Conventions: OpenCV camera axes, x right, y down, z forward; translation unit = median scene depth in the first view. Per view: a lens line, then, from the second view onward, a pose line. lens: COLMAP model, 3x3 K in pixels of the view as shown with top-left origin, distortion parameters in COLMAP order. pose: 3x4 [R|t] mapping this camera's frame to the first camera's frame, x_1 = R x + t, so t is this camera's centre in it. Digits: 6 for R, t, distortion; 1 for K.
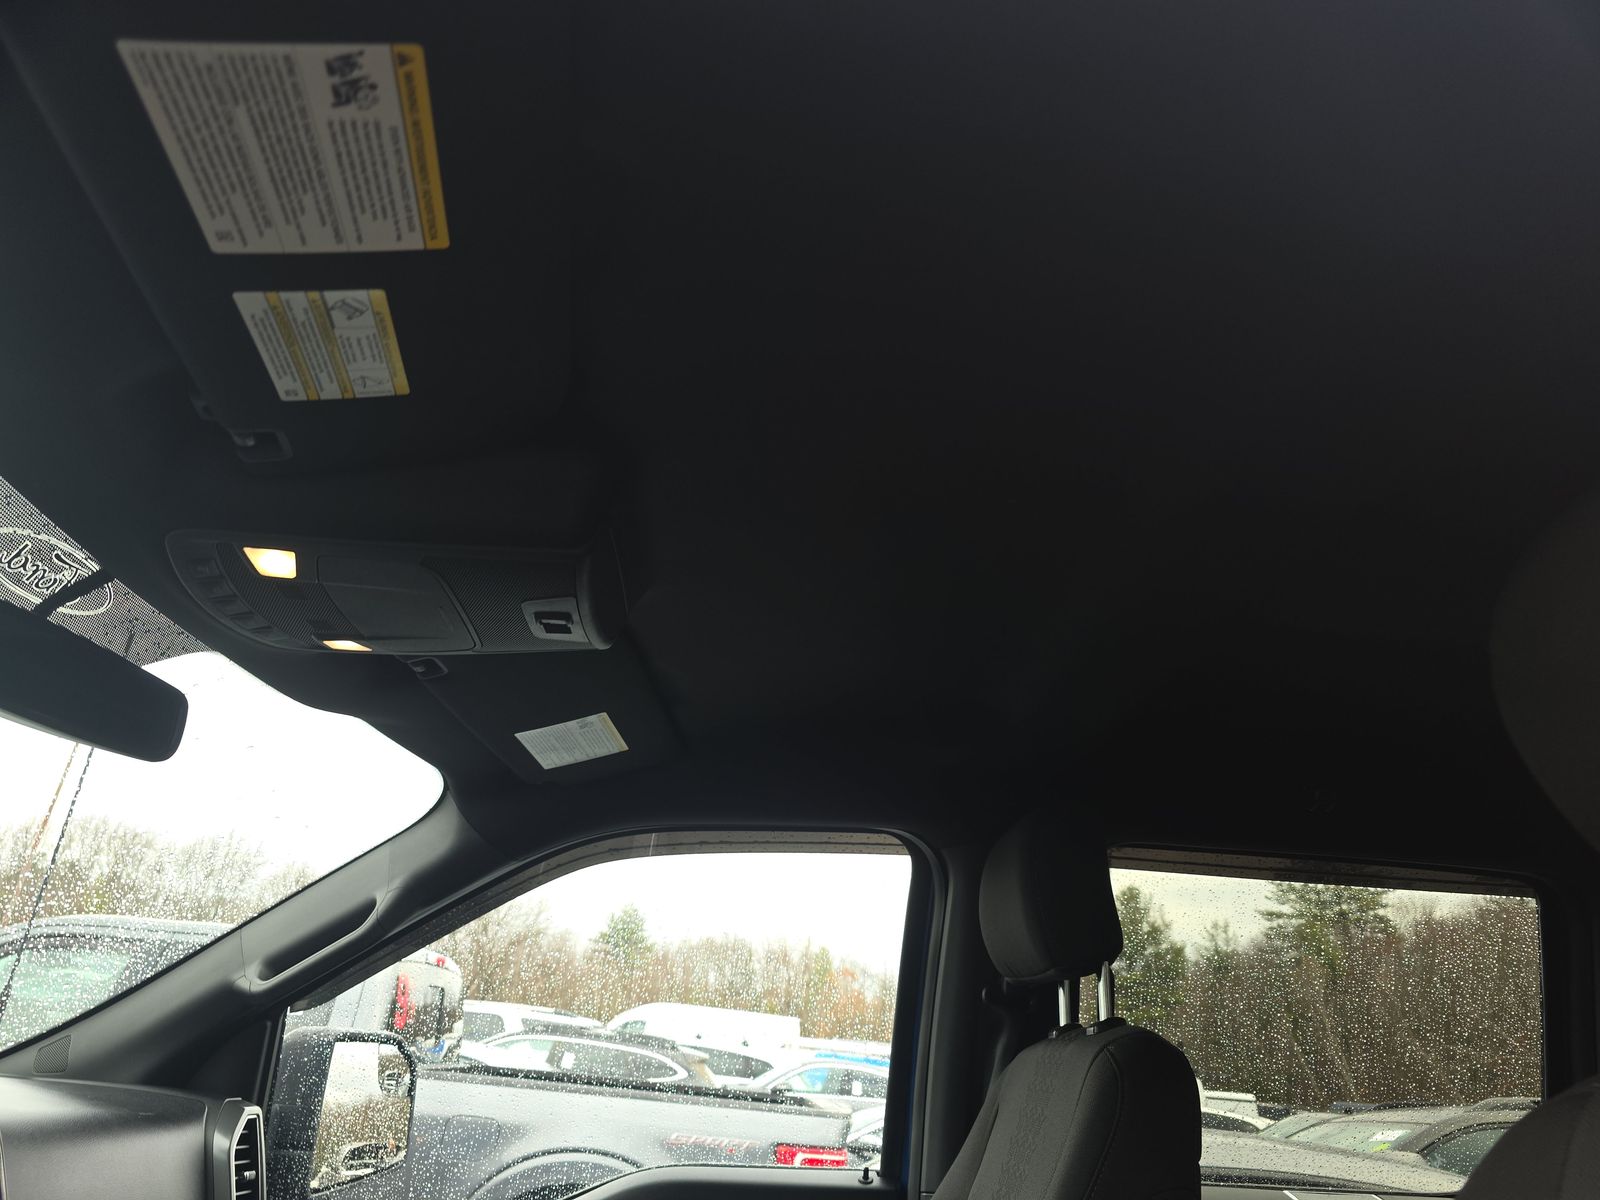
lens RADIAL K [[1074.2, 0, 826.2], [0, 1074.2, 620.9], [0, 0, 1]] dist [0.045628, -0.035154]
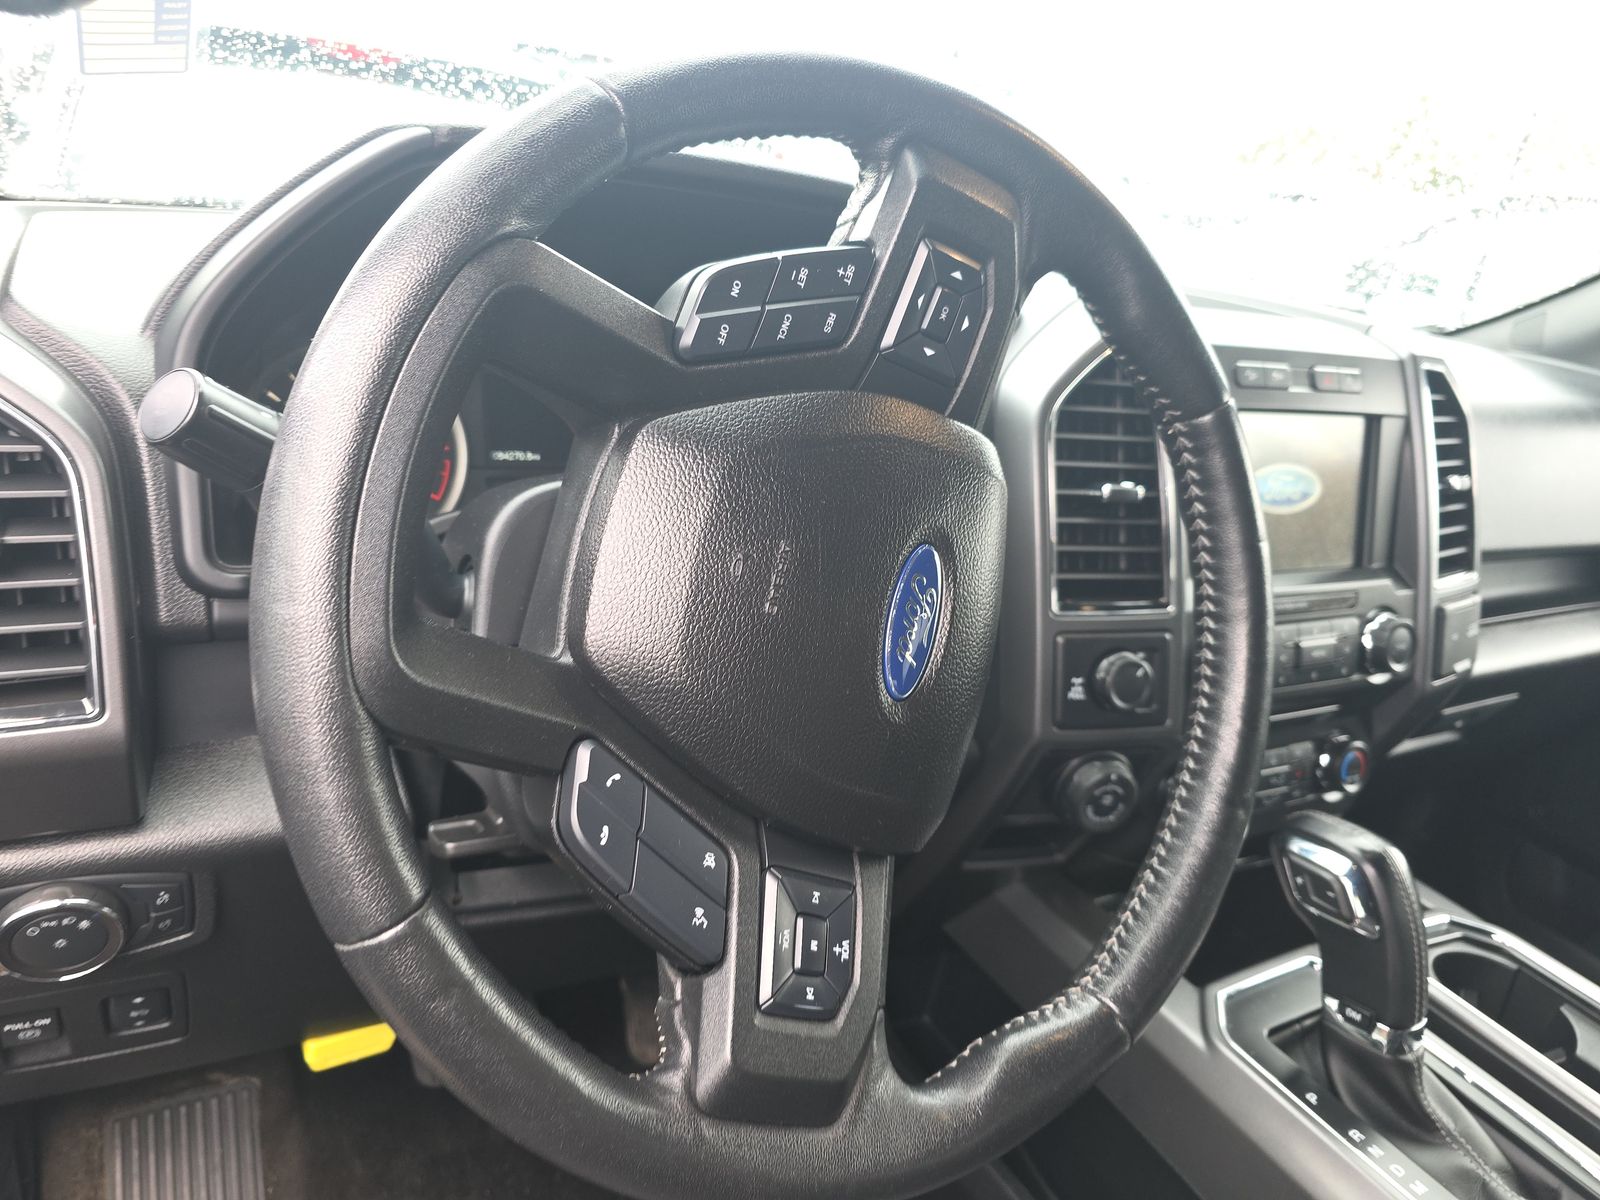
lens RADIAL K [[1077.0, 0, 808.9], [0, 1077.0, 591.2], [0, 0, 1]] dist [0.053154, -0.040450]
pose [[0.405979, 0.310990, -0.859340, -0.067668], [0.253175, 0.865242, 0.432734, 0.023249], [0.878113, -0.393245, 0.272535, 0.093063]]
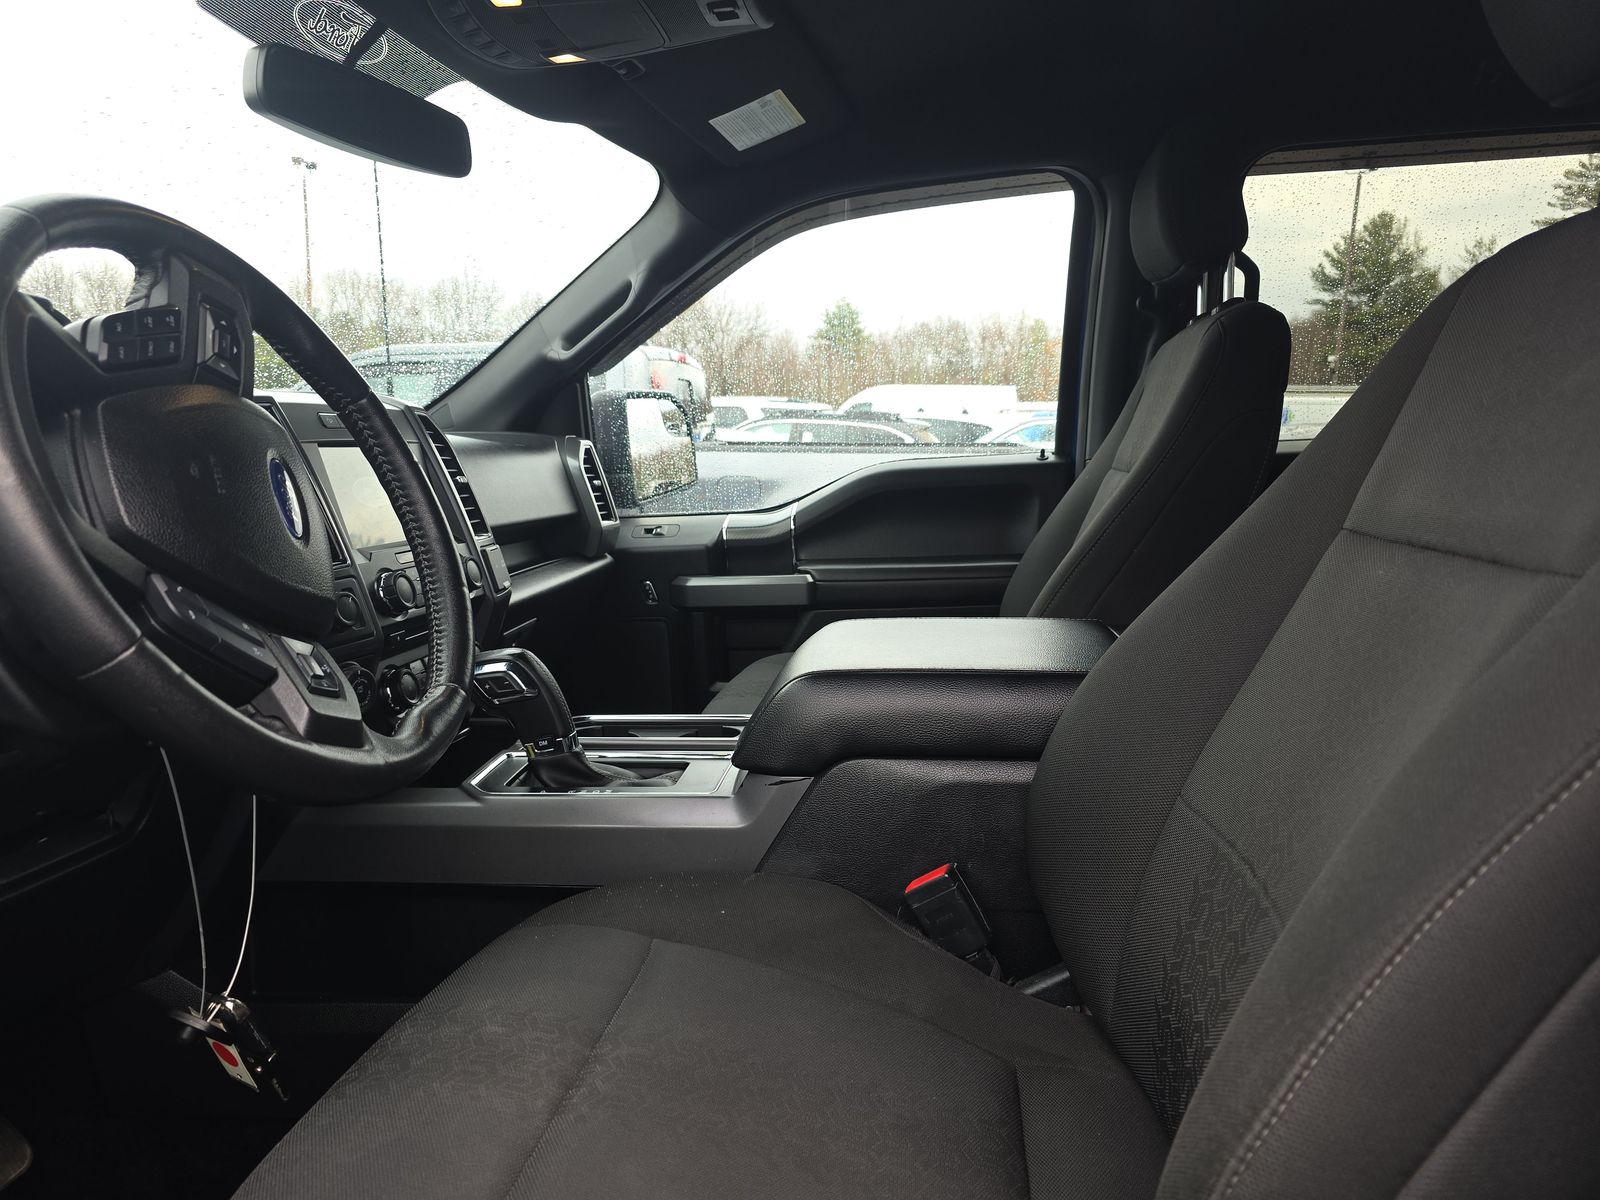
lens RADIAL K [[1083.0, 0, 825.5], [0, 1083.0, 596.6], [0, 0, 1]] dist [0.054133, -0.047777]
pose [[0.976040, -0.055814, -0.210313, 0.042784], [0.154645, 0.857886, 0.490017, -0.010443], [0.153075, -0.510800, 0.845962, -0.190630]]
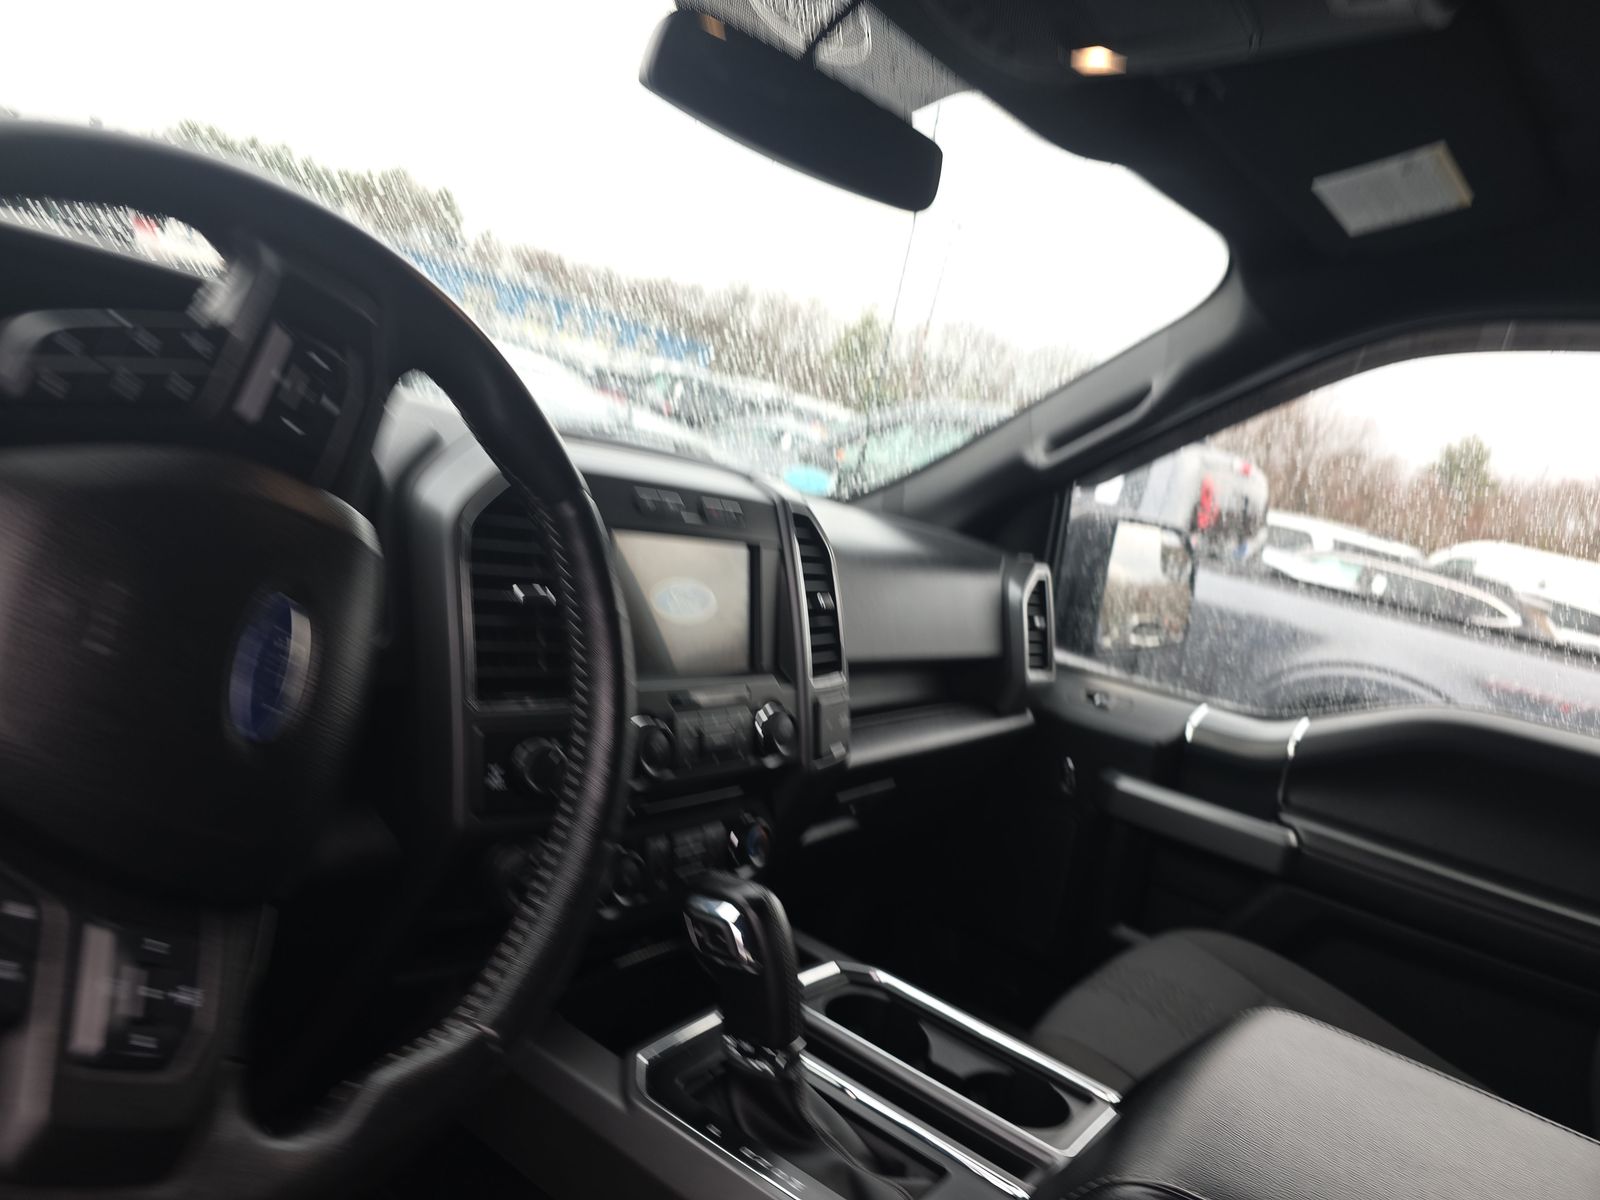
lens RADIAL K [[1083.0, 0, 825.5], [0, 1083.0, 596.6], [0, 0, 1]] dist [0.054133, -0.047777]
pose [[0.759584, 0.174672, -0.626515, -0.002511], [0.095446, 0.922900, 0.373023, 0.039687], [0.643367, -0.343141, 0.684348, 0.089062]]
